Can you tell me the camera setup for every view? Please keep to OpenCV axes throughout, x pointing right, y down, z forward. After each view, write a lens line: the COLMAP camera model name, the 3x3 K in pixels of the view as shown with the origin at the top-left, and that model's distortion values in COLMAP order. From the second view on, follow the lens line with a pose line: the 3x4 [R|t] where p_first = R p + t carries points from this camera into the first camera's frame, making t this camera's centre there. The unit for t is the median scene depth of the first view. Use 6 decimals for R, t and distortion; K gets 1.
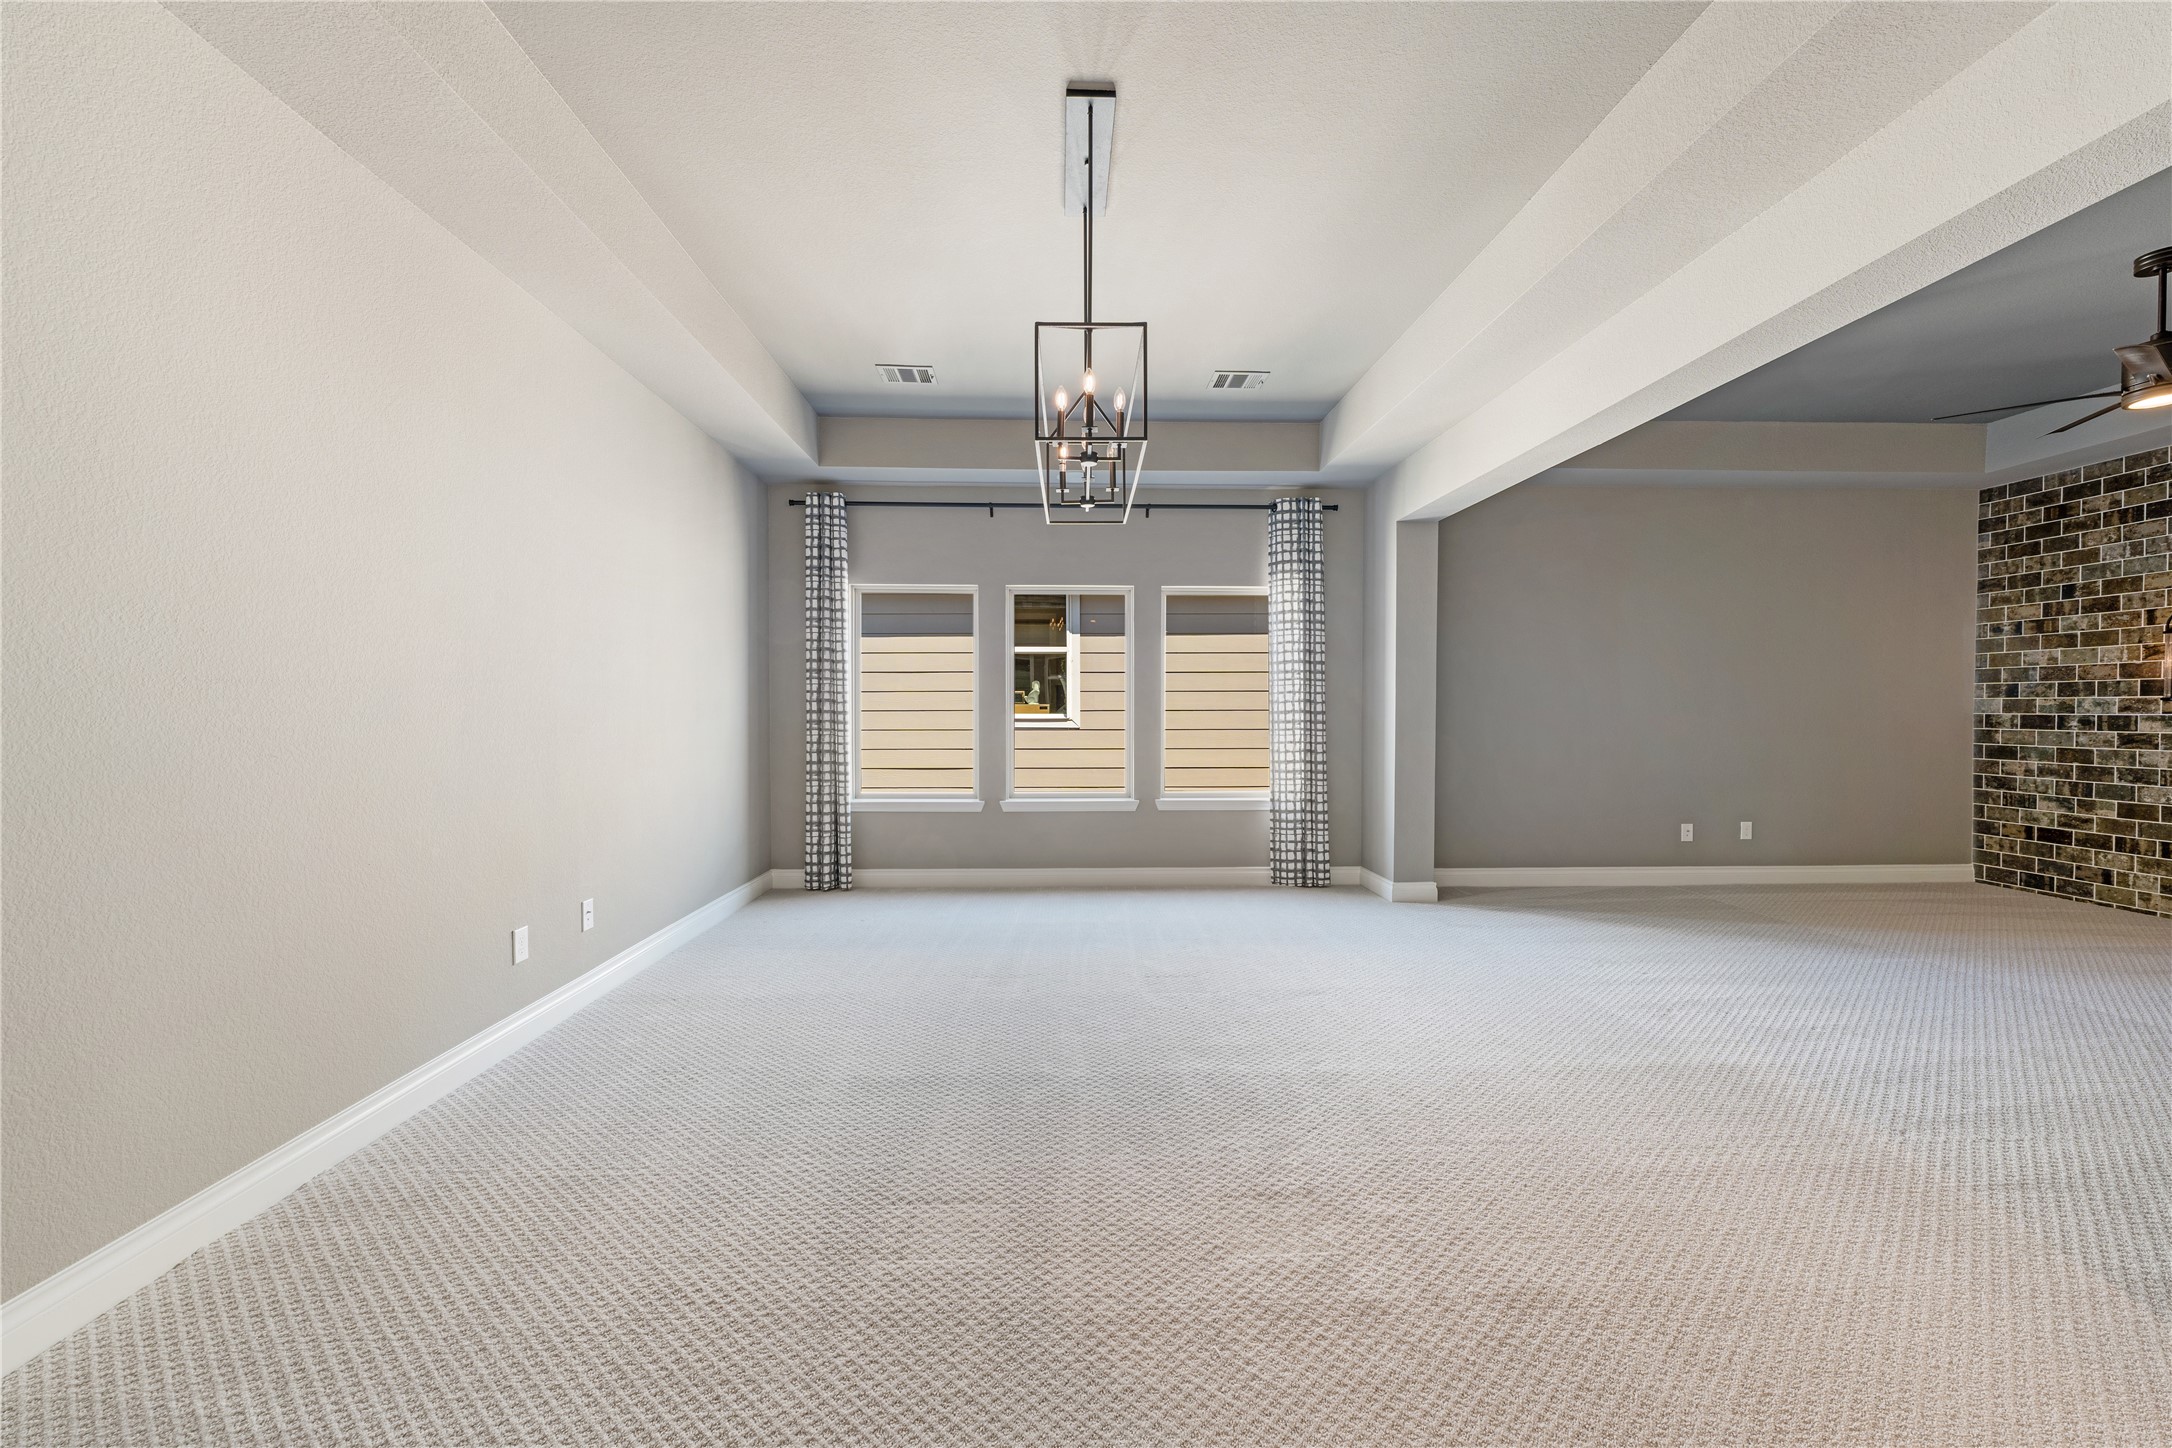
lens RADIAL K [[877.4, 0, 1083.8], [0, 877.4, 726.6], [0, 0, 1]] dist [-0.000483, 0.000193]
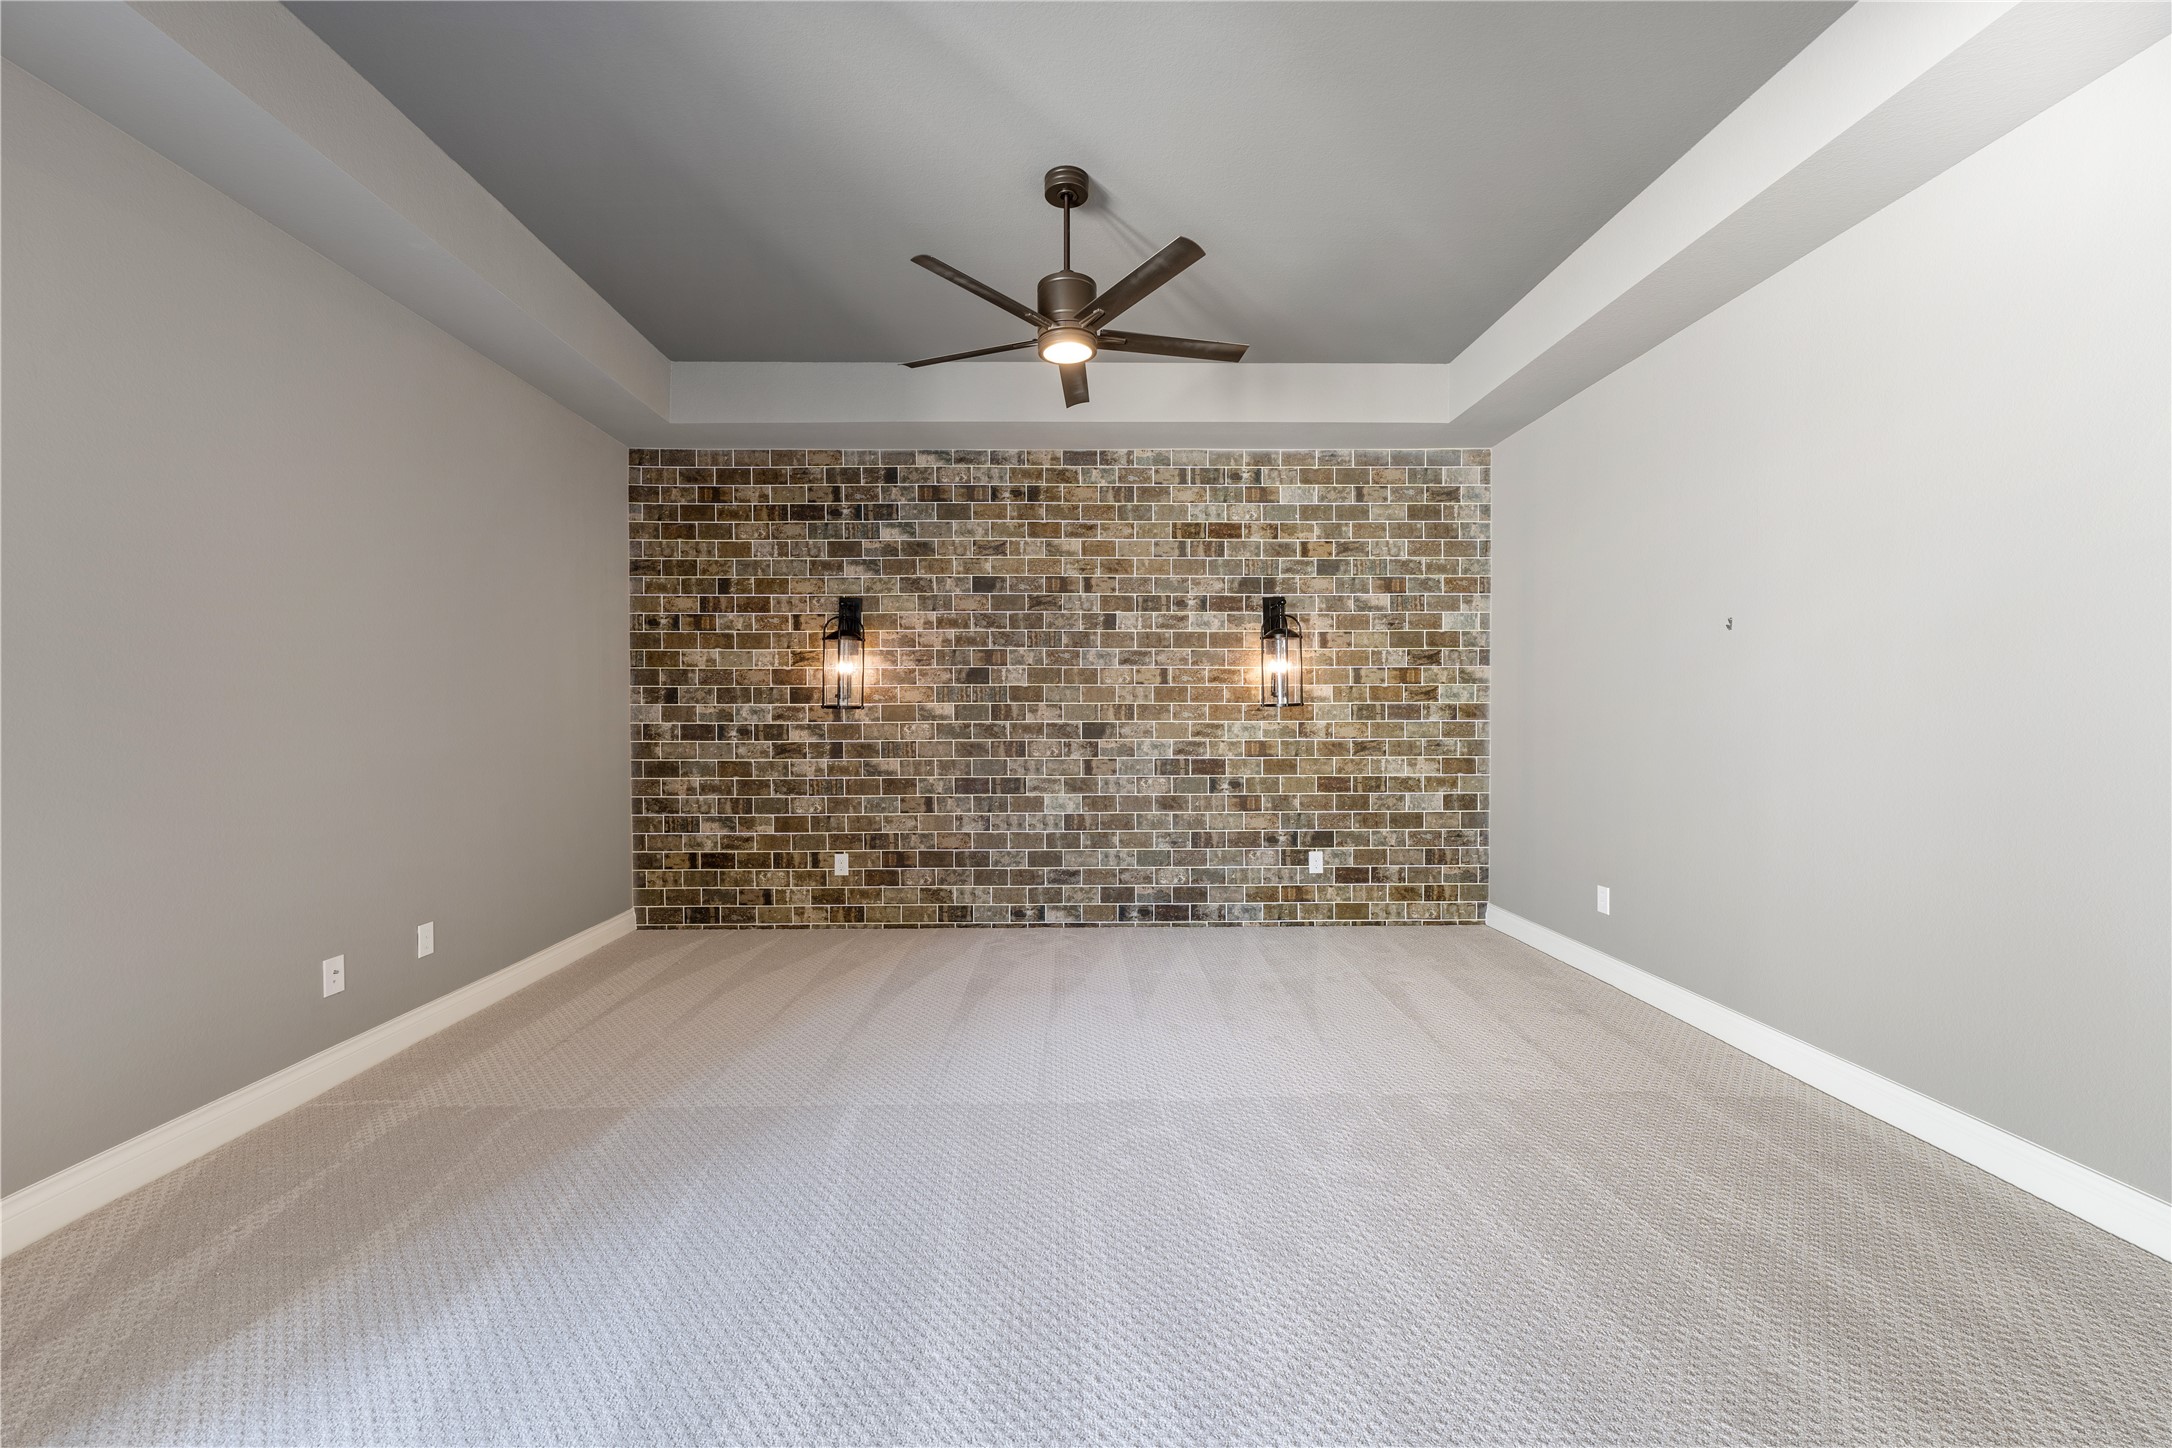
lens RADIAL K [[877.4, 0, 1077.6], [0, 877.4, 729.3], [0, 0, 1]] dist [-0.000483, 0.000193]
pose [[0.032634, -0.014320, 0.999365, 0.234209], [0.021799, 0.999670, 0.013612, -0.012034], [-0.999230, 0.021341, 0.032936, 0.603830]]
